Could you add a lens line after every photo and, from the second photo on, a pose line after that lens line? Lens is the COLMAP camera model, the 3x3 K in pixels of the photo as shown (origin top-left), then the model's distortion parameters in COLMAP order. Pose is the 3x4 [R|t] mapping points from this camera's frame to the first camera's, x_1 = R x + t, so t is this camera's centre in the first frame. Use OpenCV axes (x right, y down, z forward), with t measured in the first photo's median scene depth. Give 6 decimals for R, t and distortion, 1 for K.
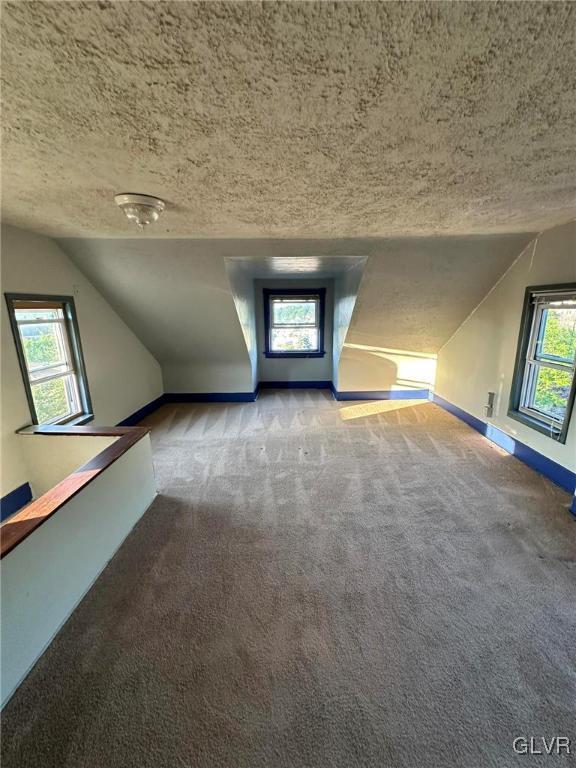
lens RADIAL K [[304.7, 0, 290.2], [0, 304.7, 382.8], [0, 0, 1]] dist [-0.003778, -0.000077]
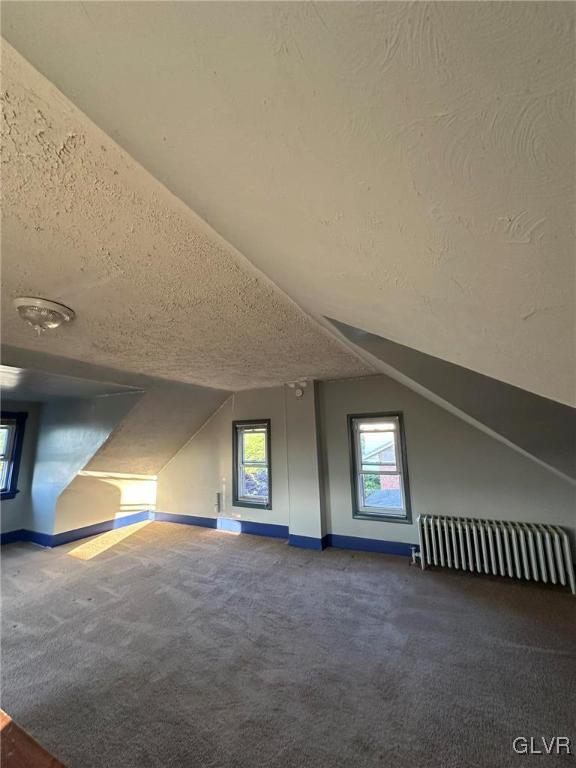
lens RADIAL K [[304.7, 0, 285.2], [0, 304.7, 388.6], [0, 0, 1]] dist [-0.003778, -0.000077]
pose [[0.456529, 0.150857, 0.876826, -0.563564], [0.224169, 0.934222, -0.277447, 0.046974], [-0.861005, 0.323220, 0.392683, 0.029596]]
